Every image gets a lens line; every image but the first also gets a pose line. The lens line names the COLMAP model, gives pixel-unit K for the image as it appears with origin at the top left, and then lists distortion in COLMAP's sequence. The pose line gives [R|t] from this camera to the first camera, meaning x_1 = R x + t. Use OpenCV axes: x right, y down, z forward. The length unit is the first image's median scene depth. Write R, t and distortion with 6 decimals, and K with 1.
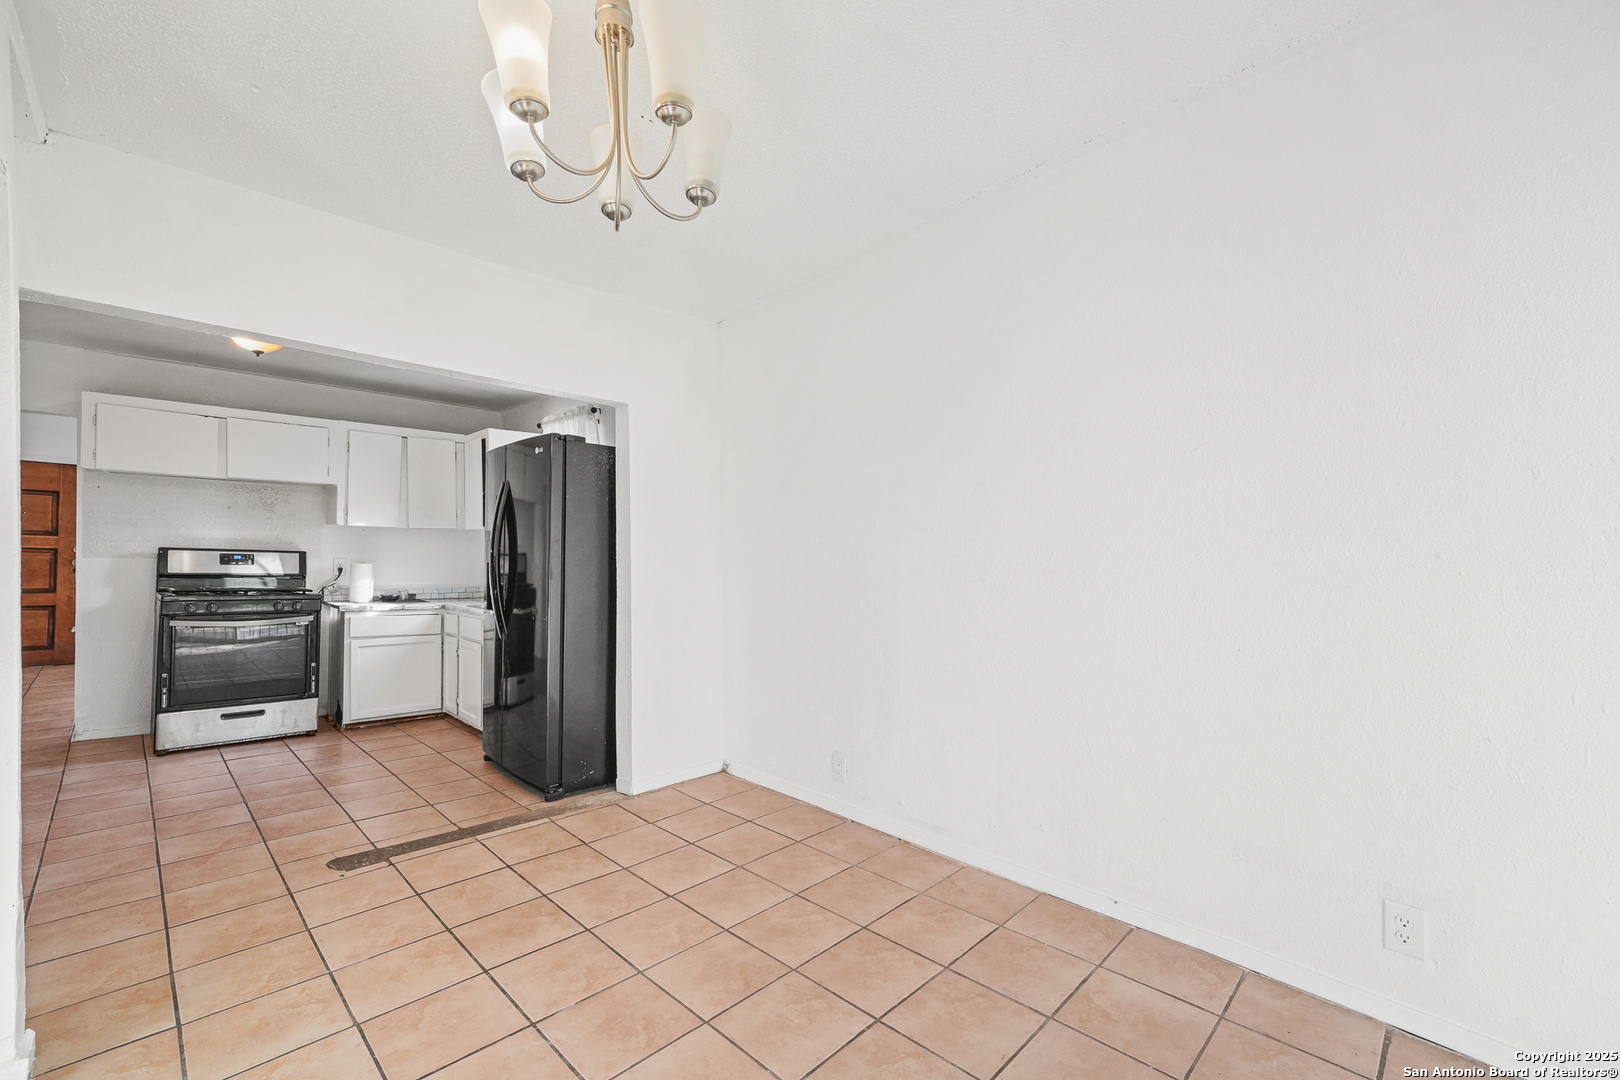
lens RADIAL K [[677.6, 0, 818.0], [0, 677.6, 553.4], [0, 0, 1]] dist [0.003566, 0.001522]
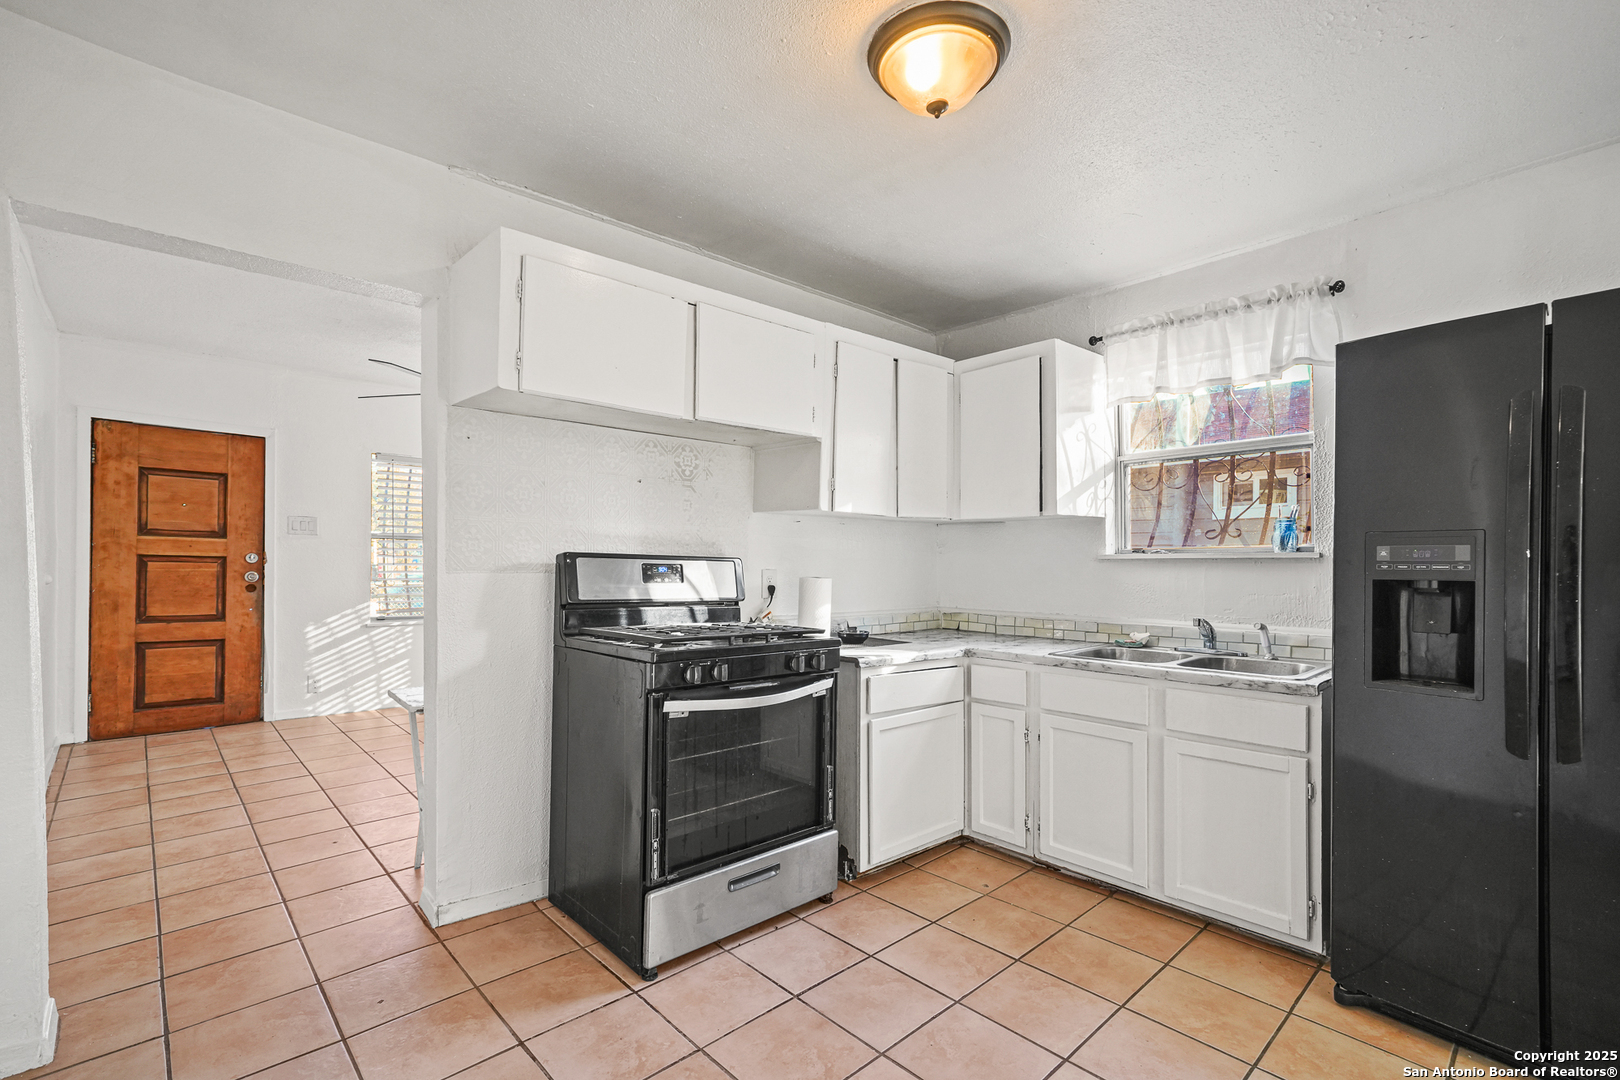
lens RADIAL K [[722.6, 0, 842.2], [0, 722.6, 563.5], [0, 0, 1]] dist [0.001448, -0.000283]
pose [[0.999672, -0.006900, -0.024655, -0.676345], [0.007144, 0.999927, 0.009794, -0.004046], [0.024586, -0.009967, 0.999648, 0.405148]]
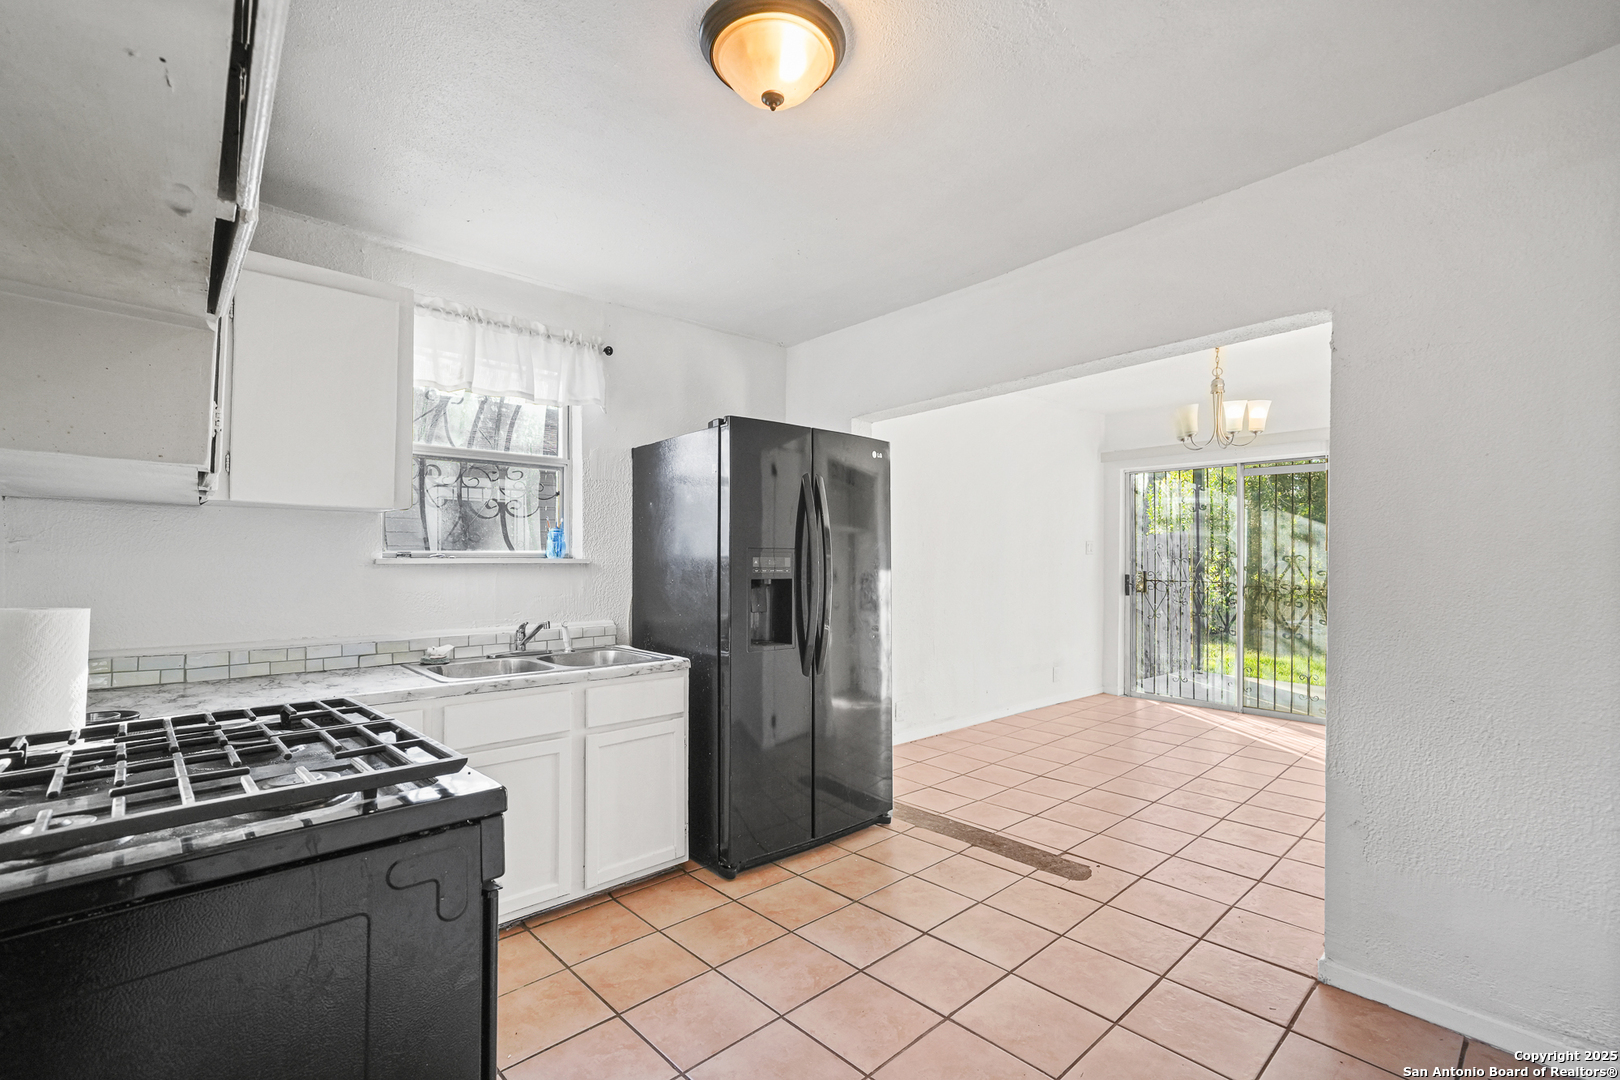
lens RADIAL K [[677.6, 0, 823.4], [0, 677.6, 549.4], [0, 0, 1]] dist [0.003566, 0.001522]
pose [[0.060885, 0.014264, 0.998043, -0.951346], [-0.009517, 0.999861, -0.013709, -0.007190], [-0.998099, -0.008664, 0.061013, 0.716425]]
